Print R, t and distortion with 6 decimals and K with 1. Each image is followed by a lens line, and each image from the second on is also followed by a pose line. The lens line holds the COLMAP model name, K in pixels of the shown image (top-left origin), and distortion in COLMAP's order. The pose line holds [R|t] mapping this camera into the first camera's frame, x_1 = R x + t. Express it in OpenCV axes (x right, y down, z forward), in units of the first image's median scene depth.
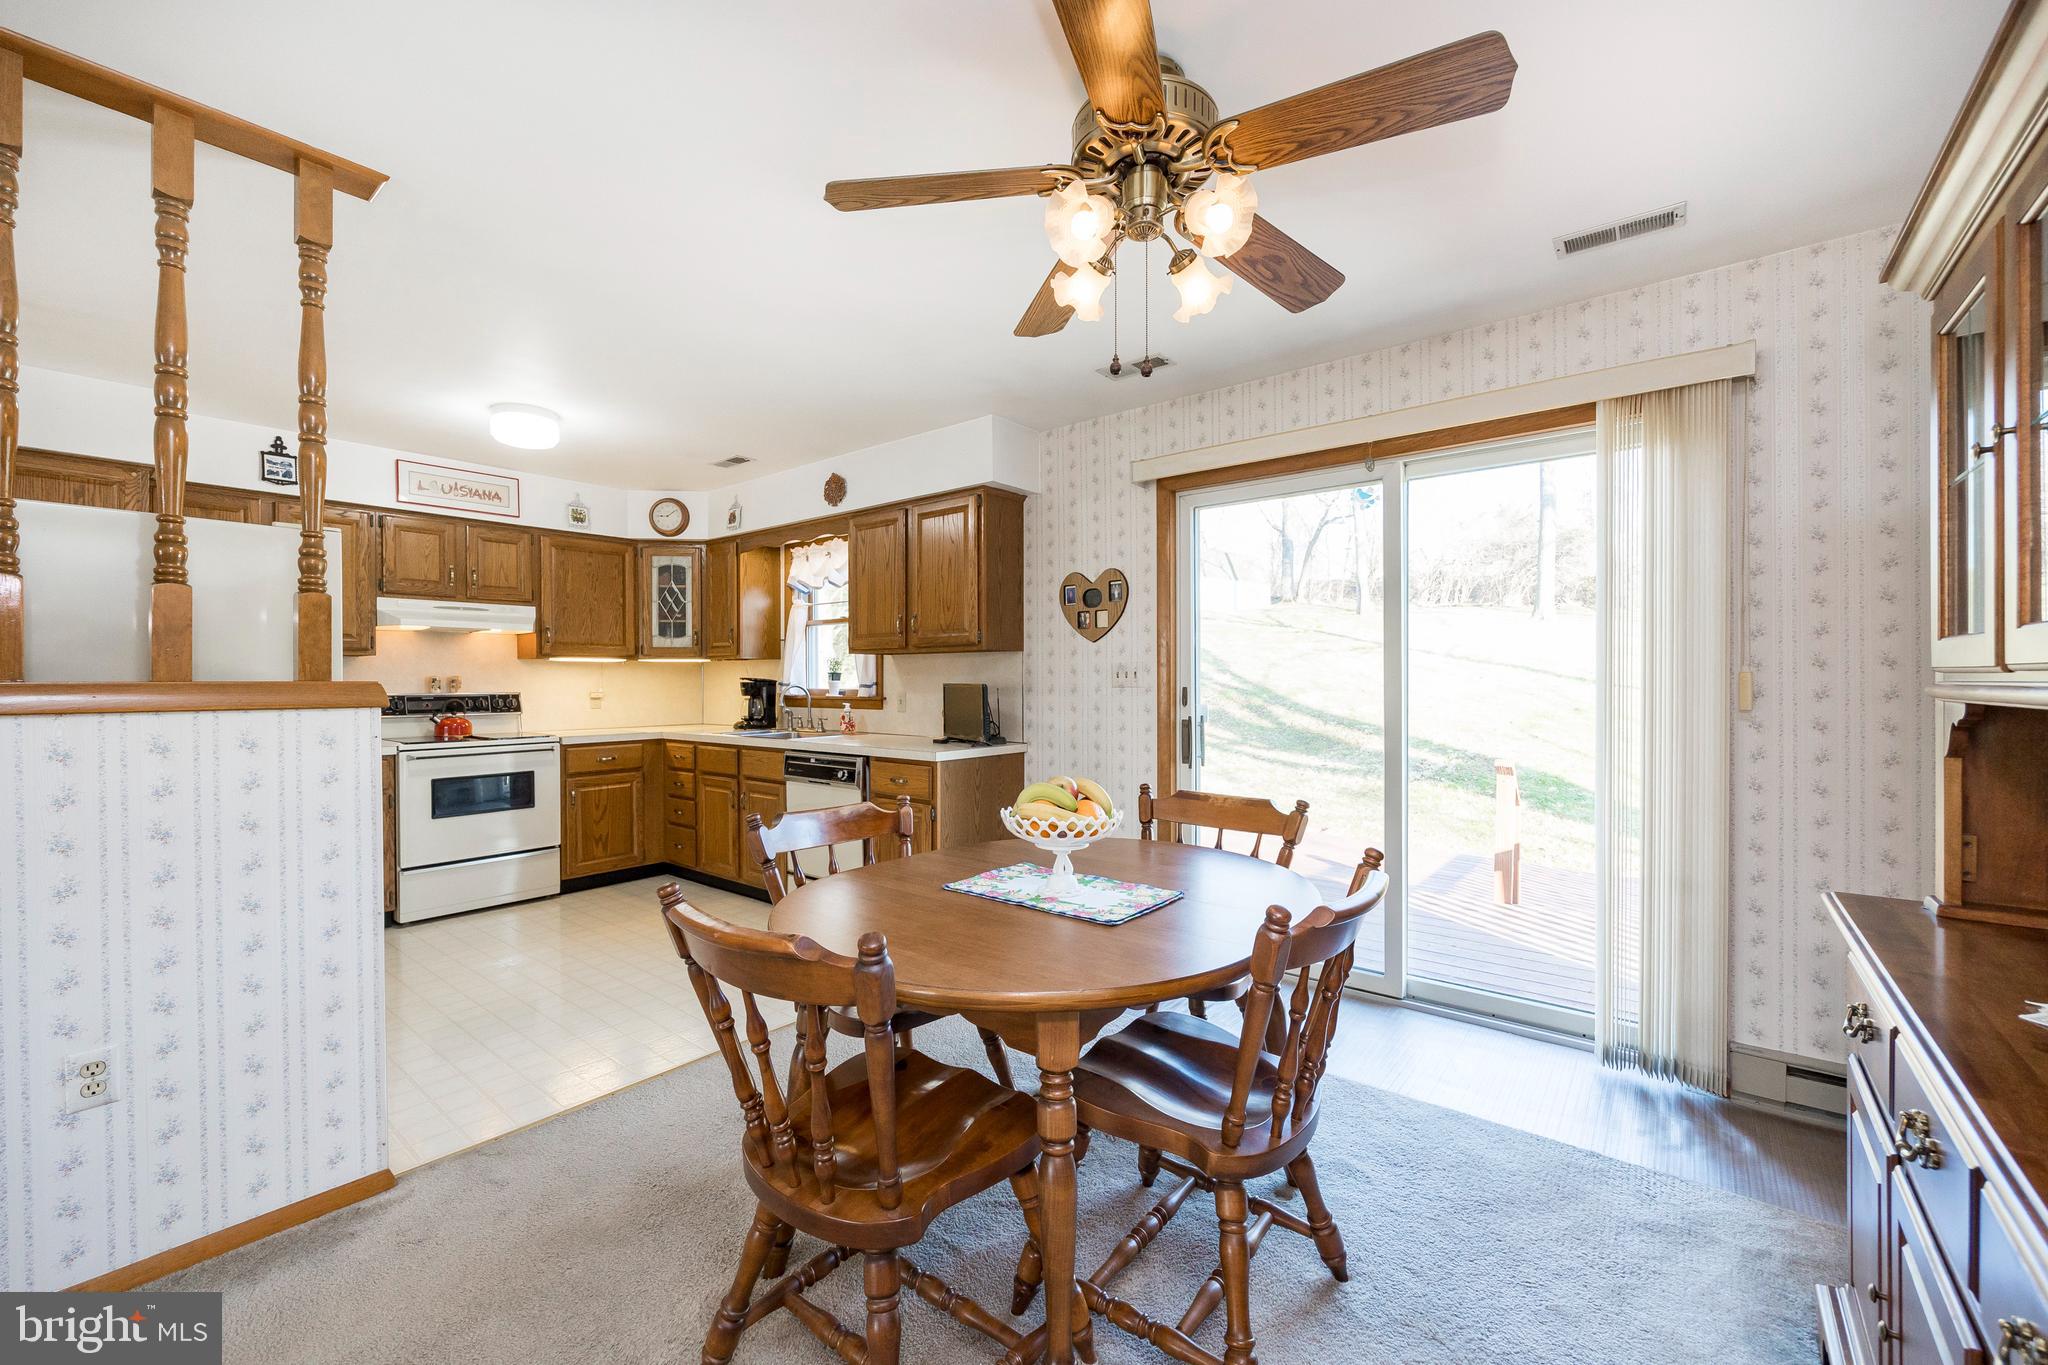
lens RADIAL K [[819.5, 0, 1024.4], [0, 819.5, 683.6], [0, 0, 1]] dist [-0.002298, -0.000013]
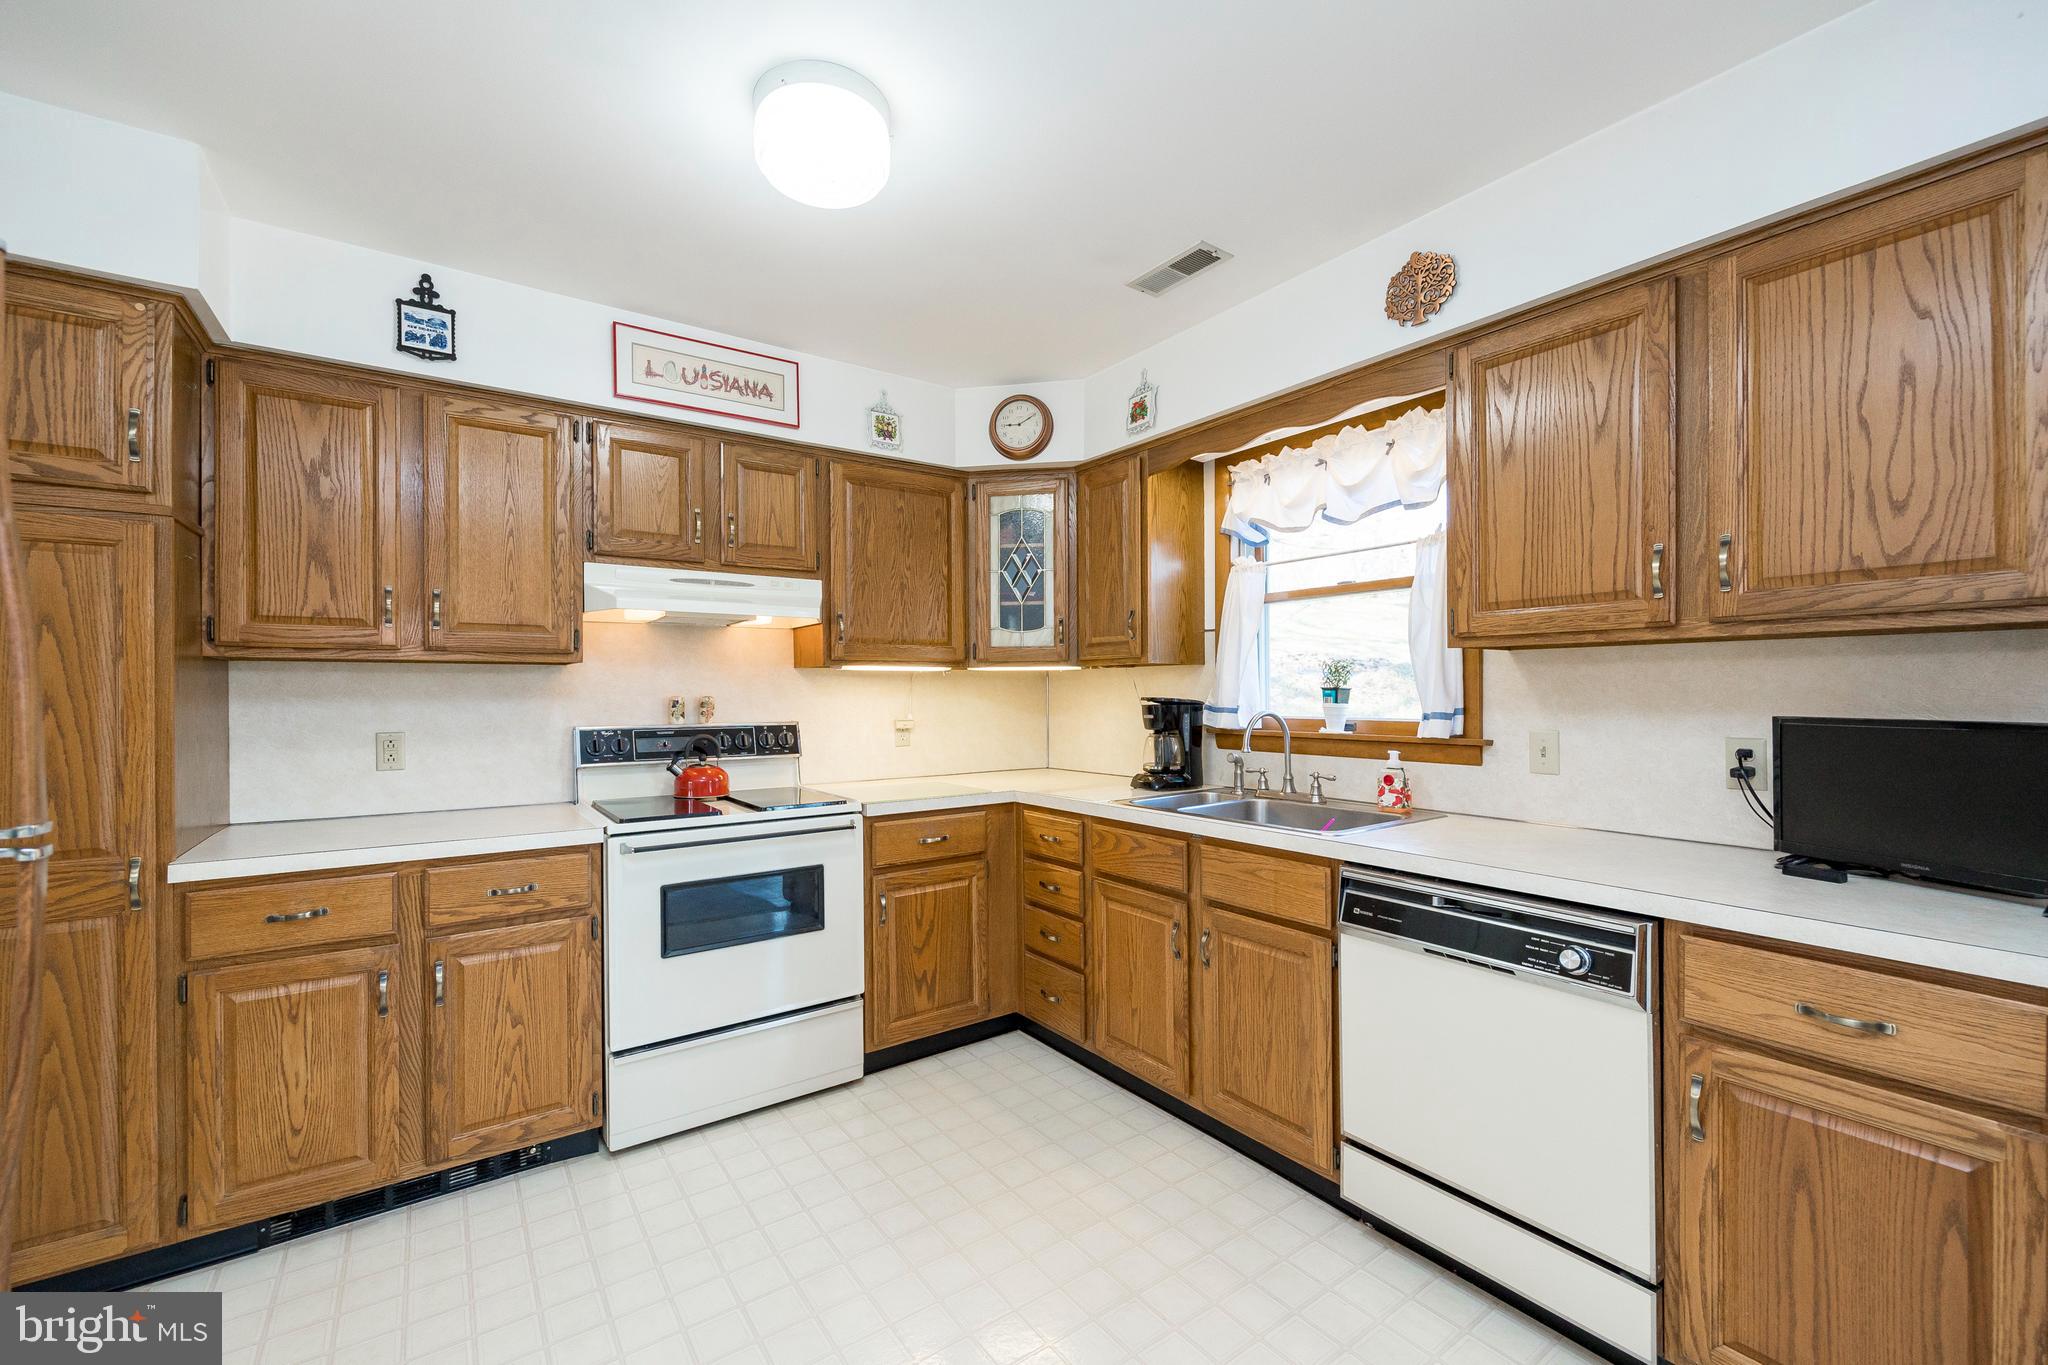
lens RADIAL K [[830.3, 0, 1016.4], [0, 830.3, 691.6], [0, 0, 1]] dist [-0.002862, 0.000225]
pose [[0.962631, -0.002428, -0.270804, -0.306752], [0.001096, 0.999987, -0.005069, -0.009381], [0.270813, 0.004583, 0.962621, 0.470737]]
